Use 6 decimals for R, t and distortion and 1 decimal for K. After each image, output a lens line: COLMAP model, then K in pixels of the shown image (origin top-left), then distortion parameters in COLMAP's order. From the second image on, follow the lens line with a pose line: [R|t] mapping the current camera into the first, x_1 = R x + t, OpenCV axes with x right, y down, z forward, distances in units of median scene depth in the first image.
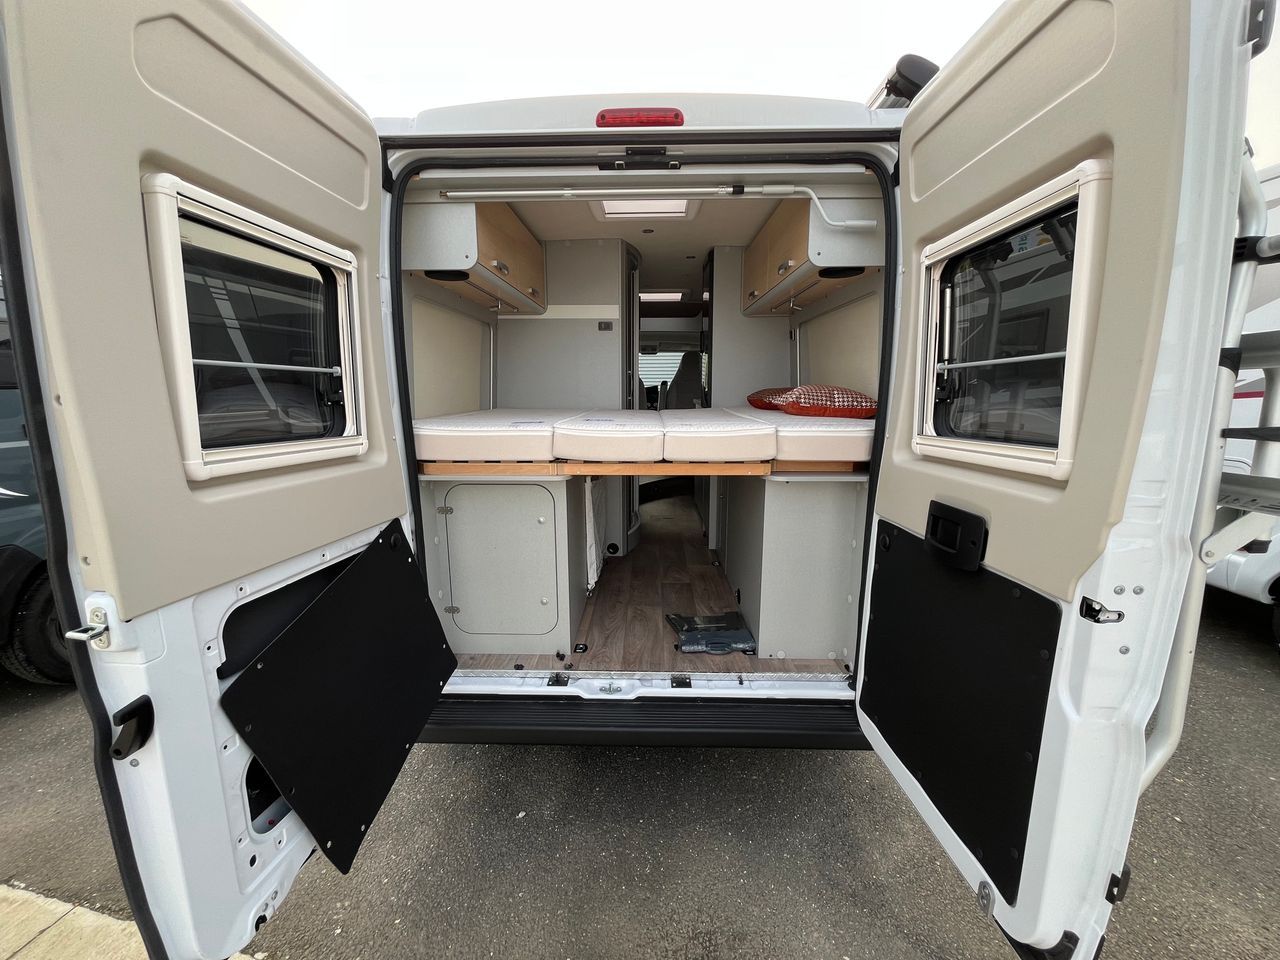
lens RADIAL K [[514.8, 0, 636.7], [0, 514.8, 481.2], [0, 0, 1]] dist [-0.002297, 0.000826]
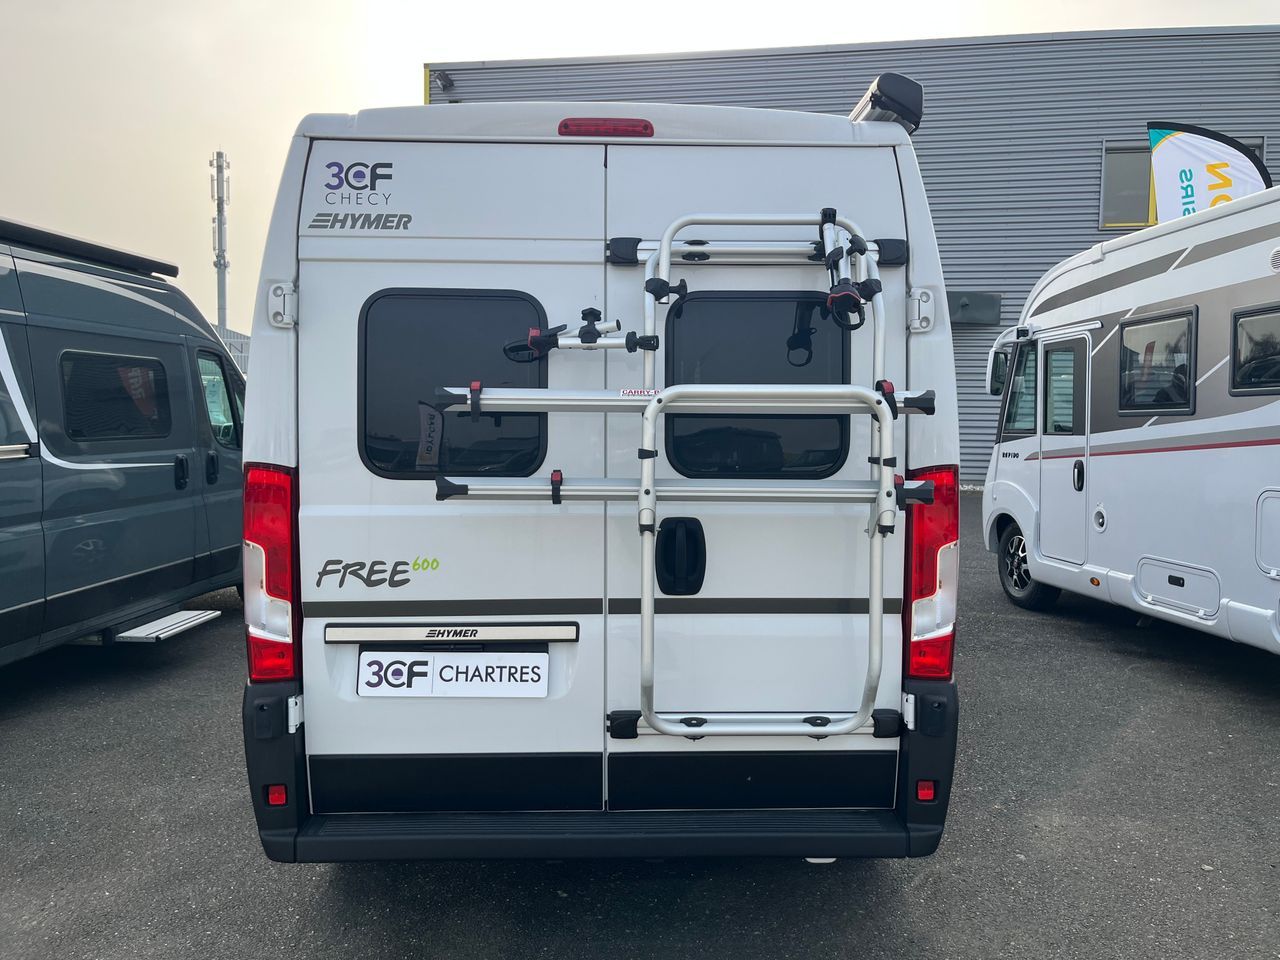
lens RADIAL K [[976.1, 0, 652.3], [0, 976.1, 470.7], [0, 0, 1]] dist [0.041143, -0.043745]
pose [[0.998484, 0.004734, 0.054835, -0.003120], [0.001858, 0.992828, -0.119535, 0.079885], [-0.055008, 0.119455, 0.991315, -0.473359]]
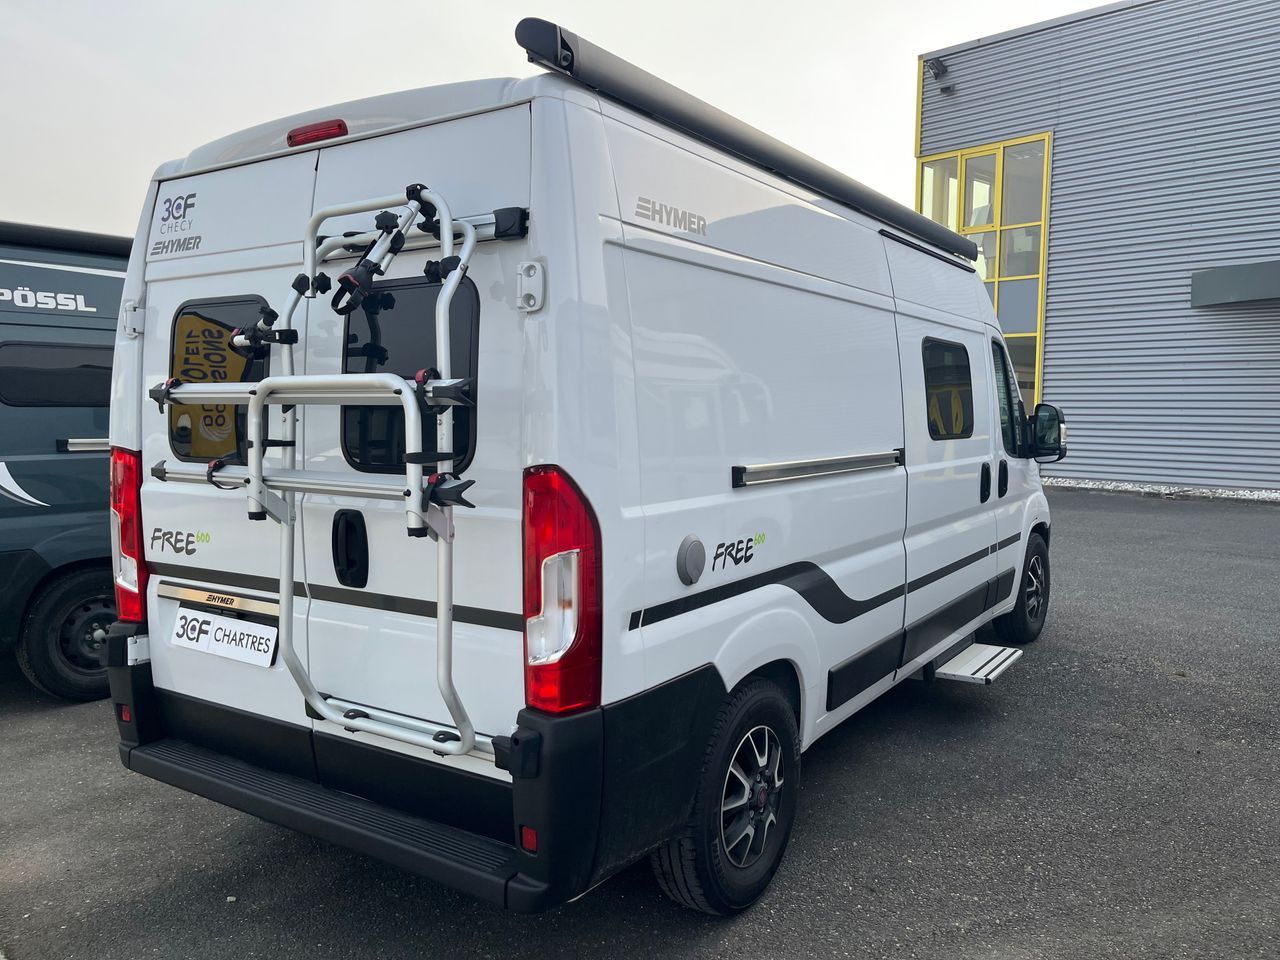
lens RADIAL K [[976.1, 0, 649.6], [0, 976.1, 471.5], [0, 0, 1]] dist [0.041143, -0.043745]
pose [[0.849839, 0.039042, -0.525595, 1.077266], [-0.100416, 0.990979, -0.088754, 0.015906], [0.517389, 0.128205, 0.846093, -0.108342]]
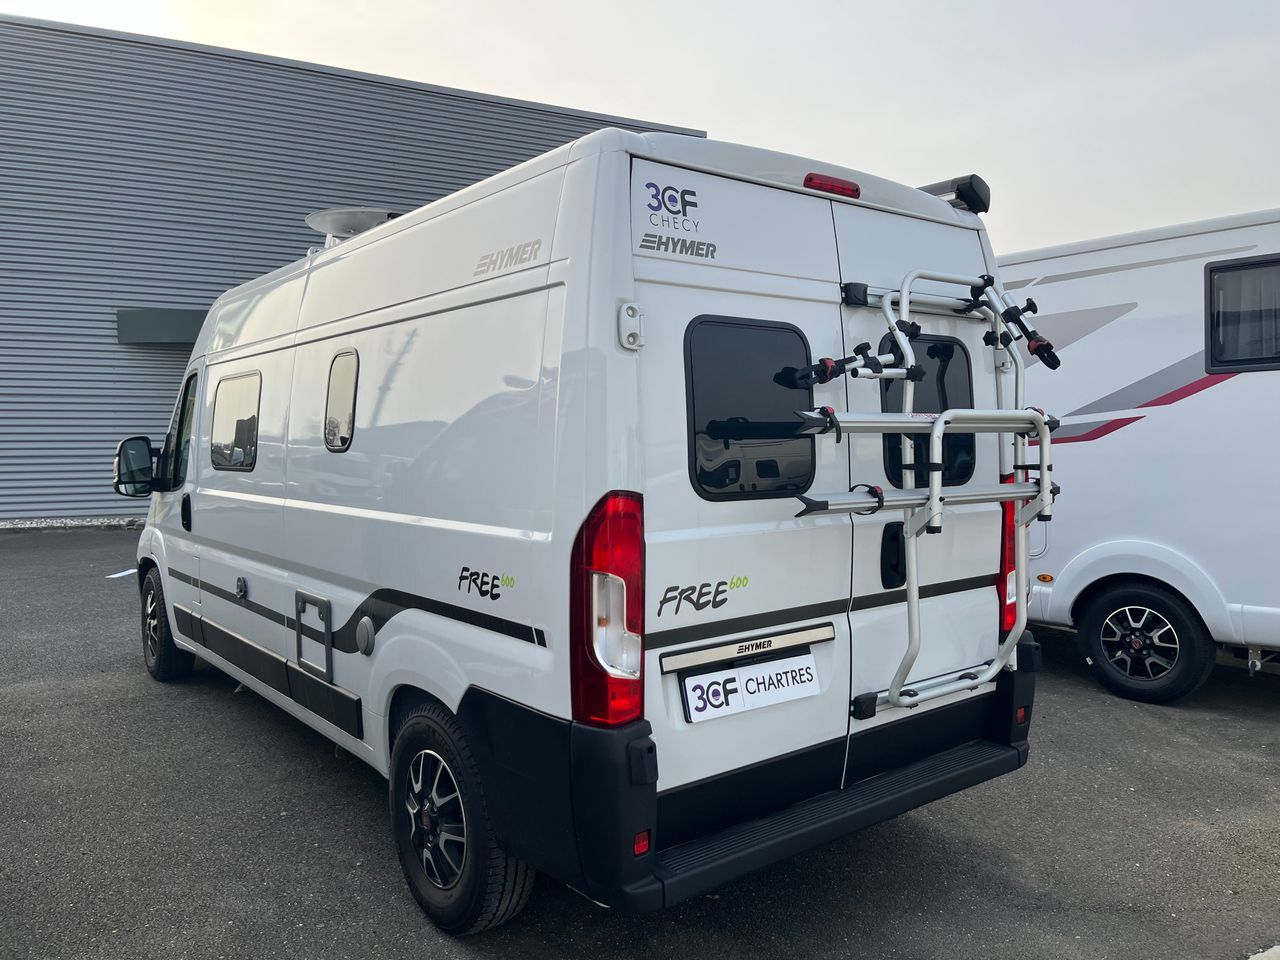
lens RADIAL K [[976.1, 0, 653.8], [0, 976.1, 468.5], [0, 0, 1]] dist [0.041143, -0.043745]
pose [[0.763736, -0.024313, 0.645071, -1.117505], [0.123382, 0.986366, -0.108902, 0.027859], [-0.633628, 0.162762, 0.756322, -0.137058]]
